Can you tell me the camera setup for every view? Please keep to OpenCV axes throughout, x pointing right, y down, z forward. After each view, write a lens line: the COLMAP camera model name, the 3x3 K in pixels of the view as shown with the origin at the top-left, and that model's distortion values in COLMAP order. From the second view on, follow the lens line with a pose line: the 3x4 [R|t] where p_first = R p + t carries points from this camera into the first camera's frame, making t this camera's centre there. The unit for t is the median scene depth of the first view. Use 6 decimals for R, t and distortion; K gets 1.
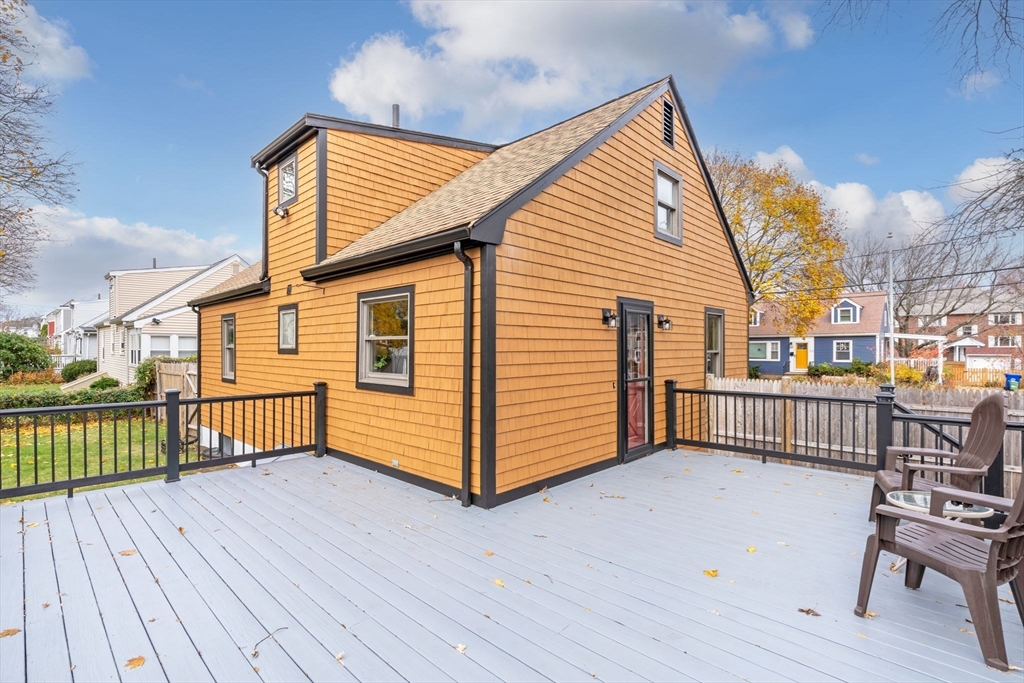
lens RADIAL K [[463.1, 0, 509.6], [0, 463.1, 343.5], [0, 0, 1]] dist [0.003921, 0.000724]
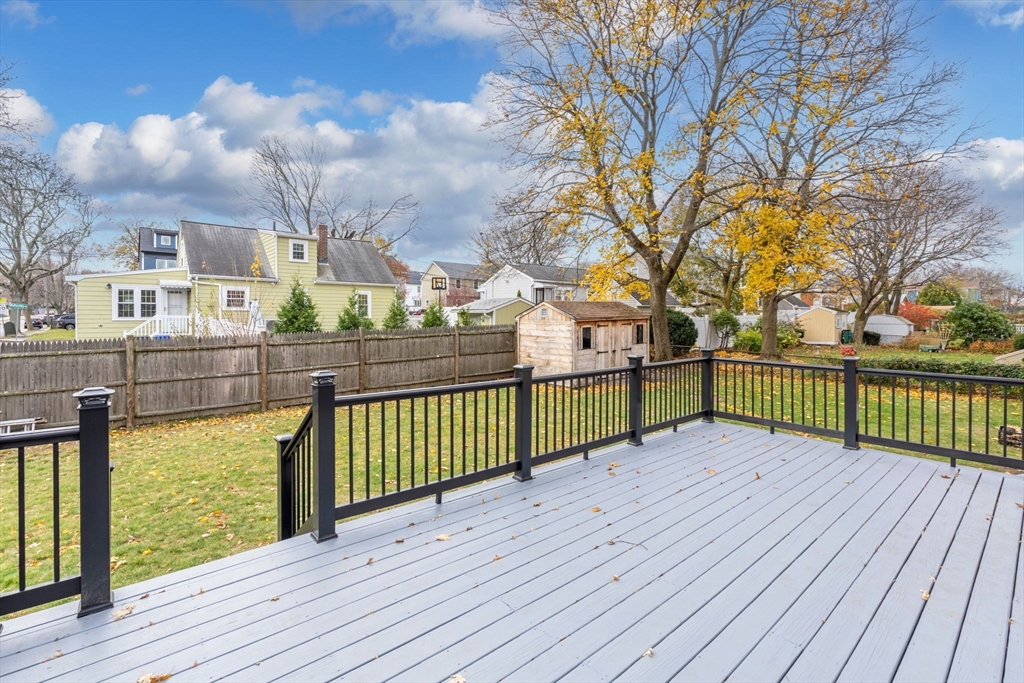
lens RADIAL K [[481.0, 0, 514.1], [0, 481.0, 324.5], [0, 0, 1]] dist [-0.002553, 0.000118]
pose [[-0.083582, 0.018853, -0.996323, 0.161257], [0.005880, 0.999813, 0.018426, 0.002124], [0.996484, -0.004318, -0.083677, 0.160395]]
